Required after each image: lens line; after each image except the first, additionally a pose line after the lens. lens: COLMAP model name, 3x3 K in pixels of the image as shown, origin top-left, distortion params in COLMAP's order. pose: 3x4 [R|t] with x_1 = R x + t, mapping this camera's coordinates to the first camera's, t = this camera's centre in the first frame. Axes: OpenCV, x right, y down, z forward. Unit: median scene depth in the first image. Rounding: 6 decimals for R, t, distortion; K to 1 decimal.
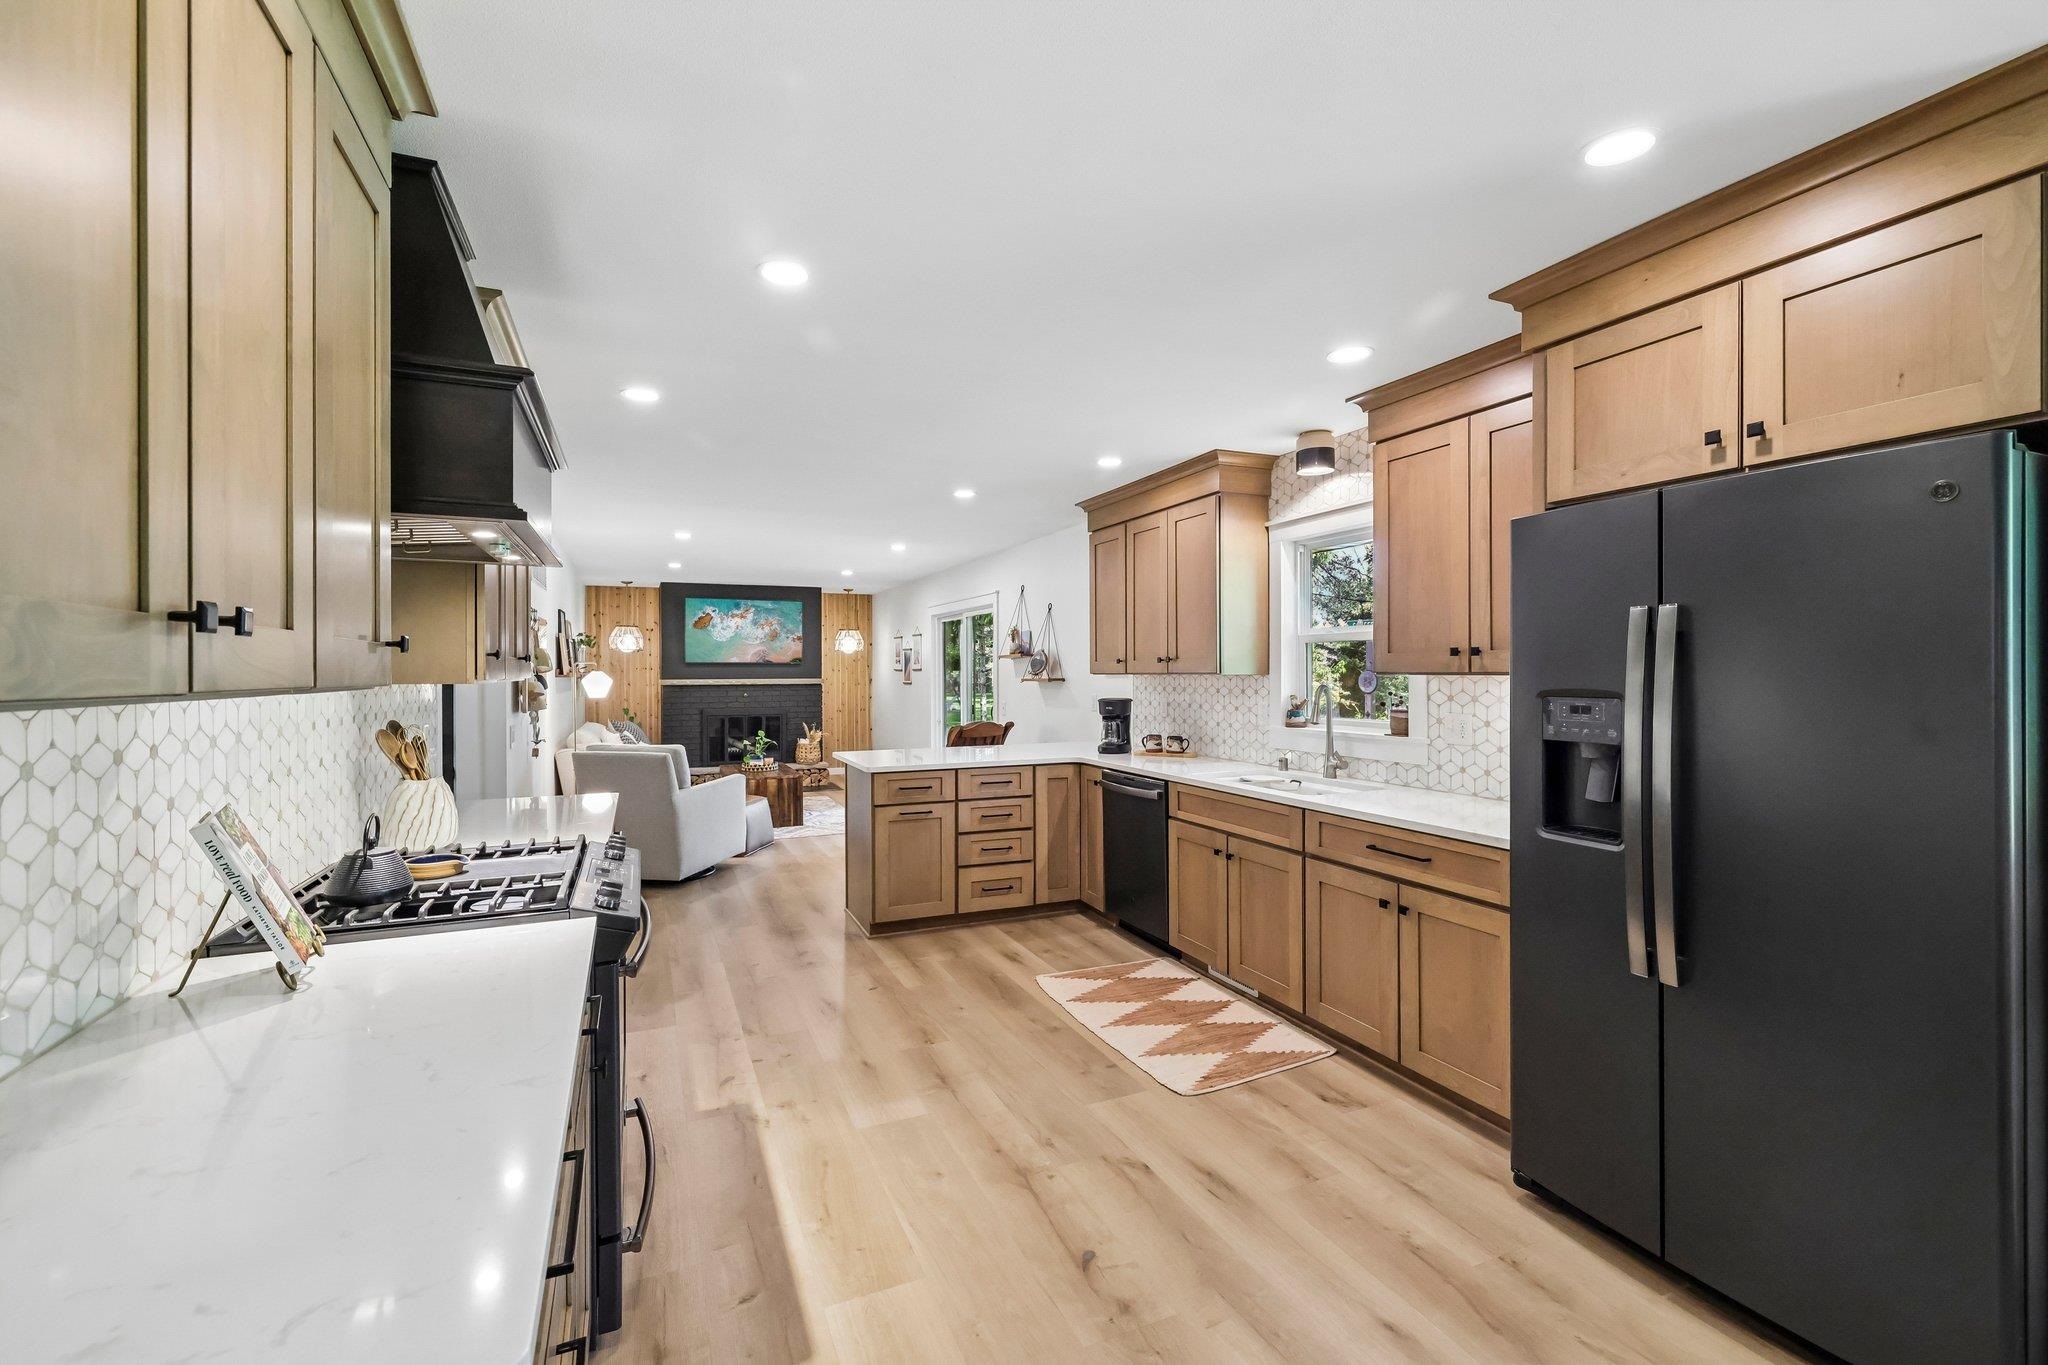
lens RADIAL K [[894.0, 0, 996.8], [0, 894.0, 671.5], [0, 0, 1]] dist [-0.001740, 0.000004]
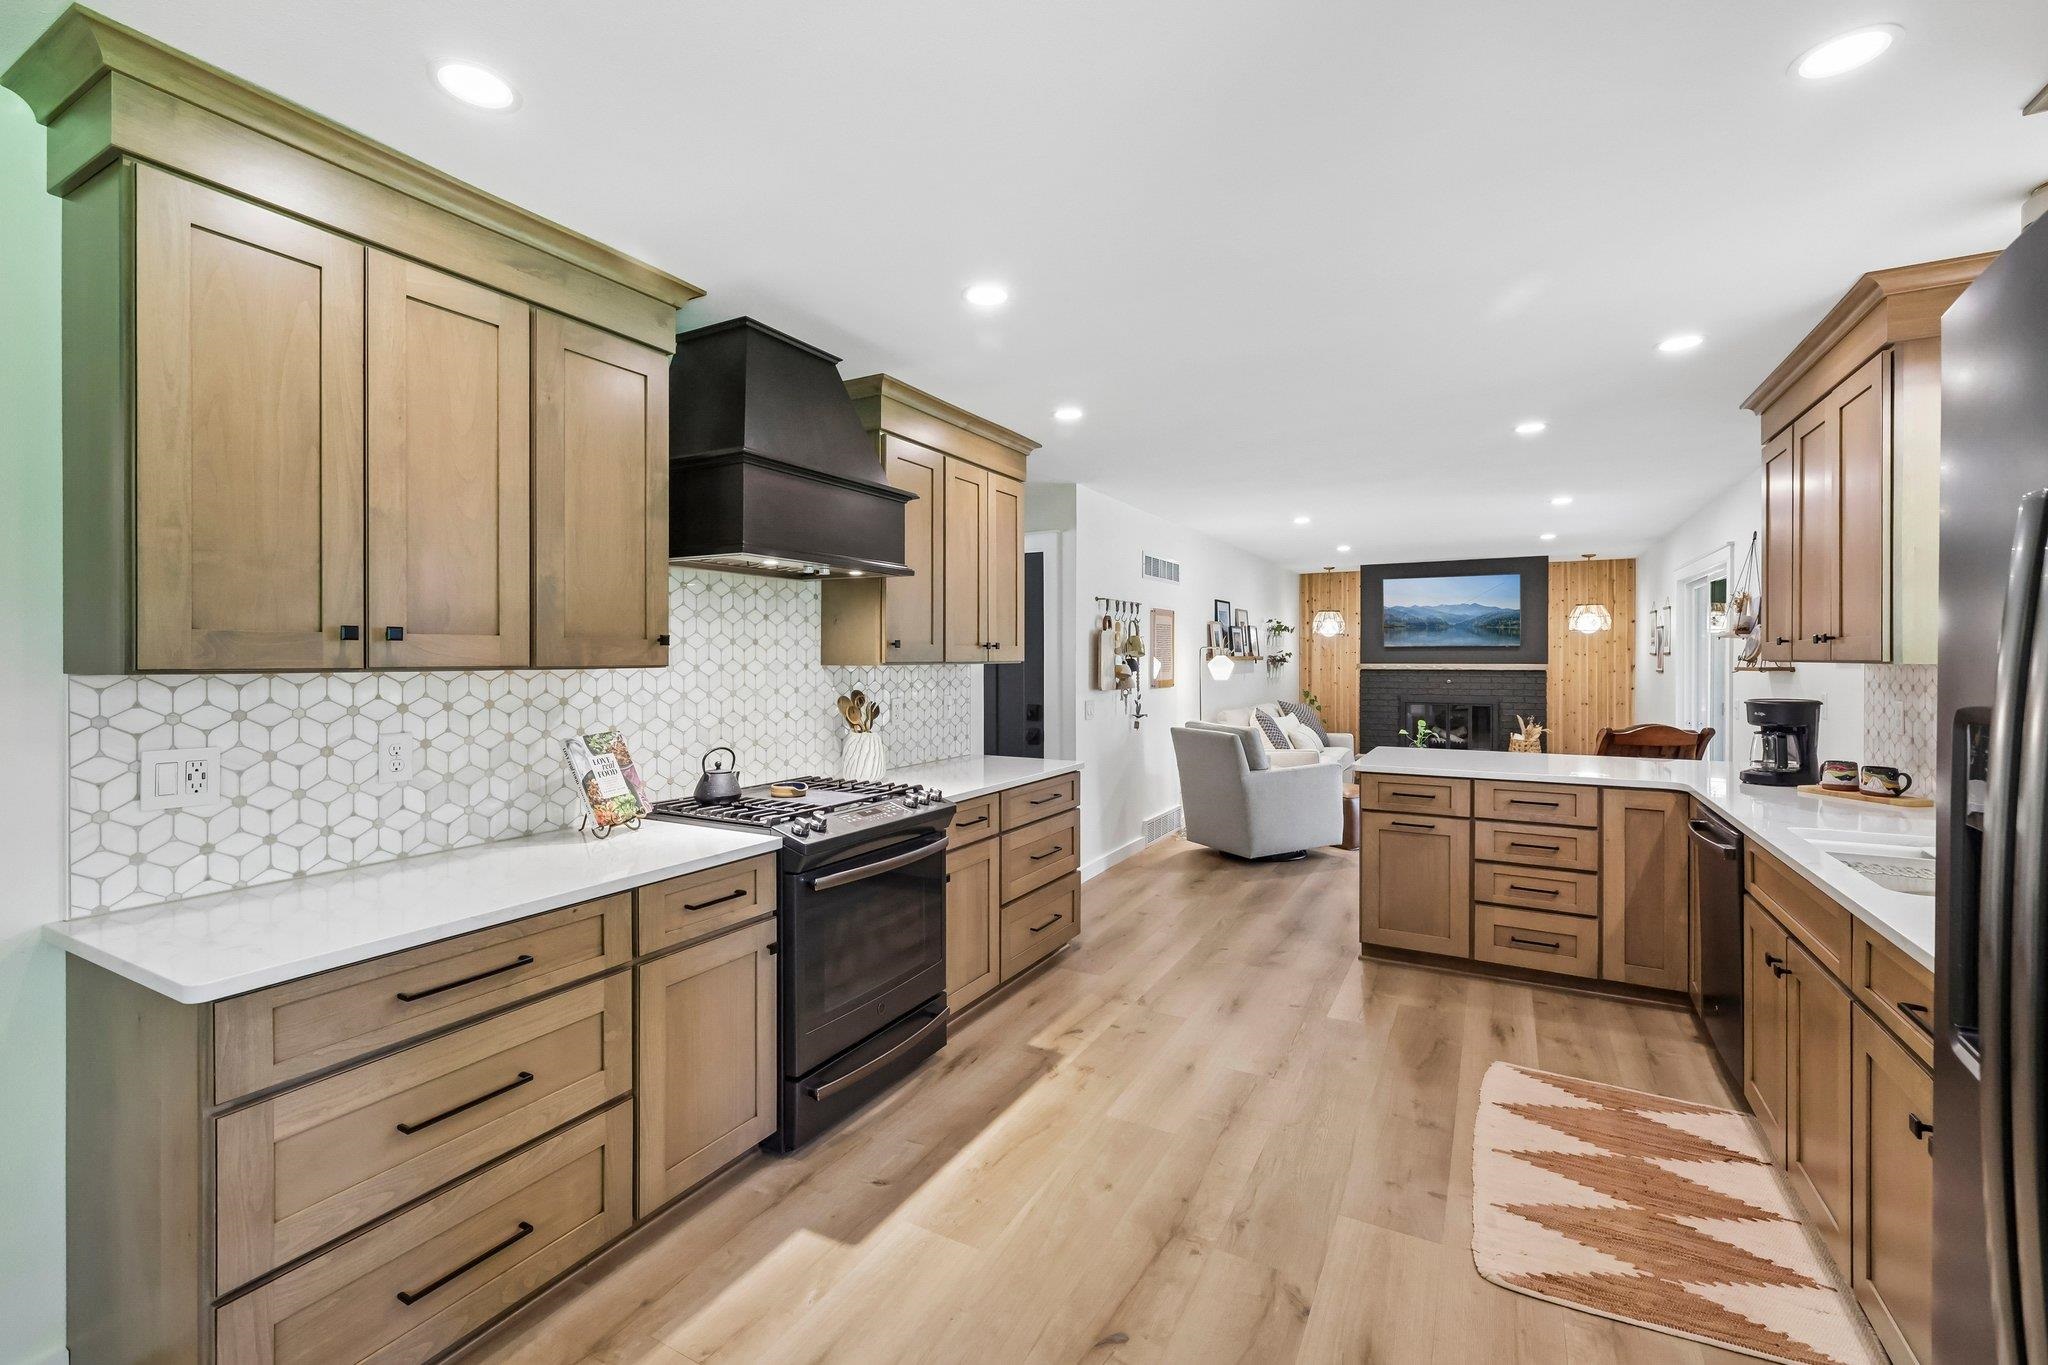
lens RADIAL K [[869.8, 0, 980.7], [0, 869.8, 654.2], [0, 0, 1]] dist [-0.000988, -0.000070]
pose [[0.591540, 0.000316, -0.806275, 0.336263], [-0.000670, 1.000000, -0.000099, -0.002565], [0.806275, 0.000599, 0.591540, 0.190300]]
